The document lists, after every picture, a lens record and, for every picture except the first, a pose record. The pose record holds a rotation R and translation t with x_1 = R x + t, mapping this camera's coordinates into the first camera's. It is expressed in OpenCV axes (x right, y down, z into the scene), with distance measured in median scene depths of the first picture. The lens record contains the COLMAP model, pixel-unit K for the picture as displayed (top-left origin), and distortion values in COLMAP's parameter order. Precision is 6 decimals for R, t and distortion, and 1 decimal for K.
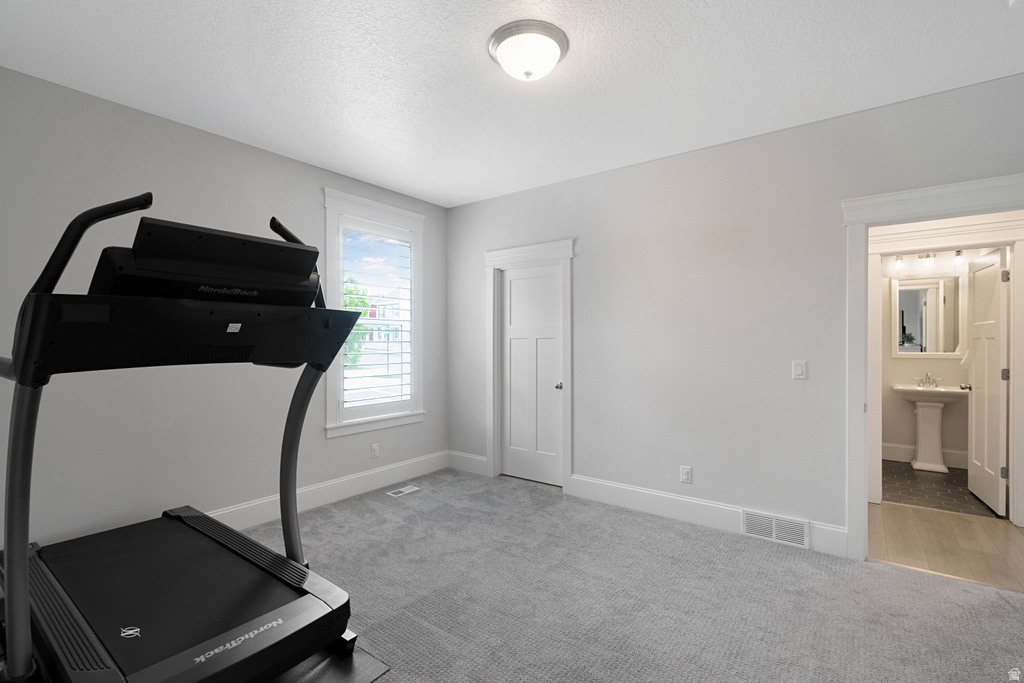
lens RADIAL K [[471.0, 0, 512.2], [0, 471.0, 339.2], [0, 0, 1]] dist [-0.008611, 0.003638]
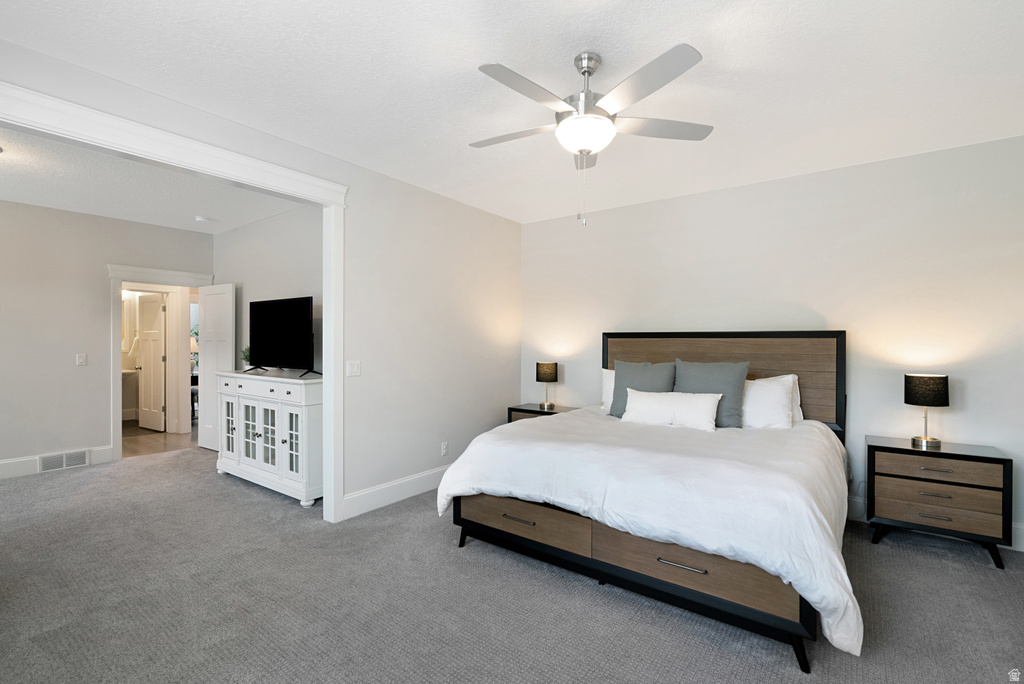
lens RADIAL K [[471.0, 0, 504.5], [0, 471.0, 342.3], [0, 0, 1]] dist [-0.008611, 0.003638]
pose [[0.008704, -0.005525, 0.999947, -1.005741], [0.000525, 0.999985, 0.005521, -0.004040], [-0.999962, 0.000477, 0.008707, -0.495816]]
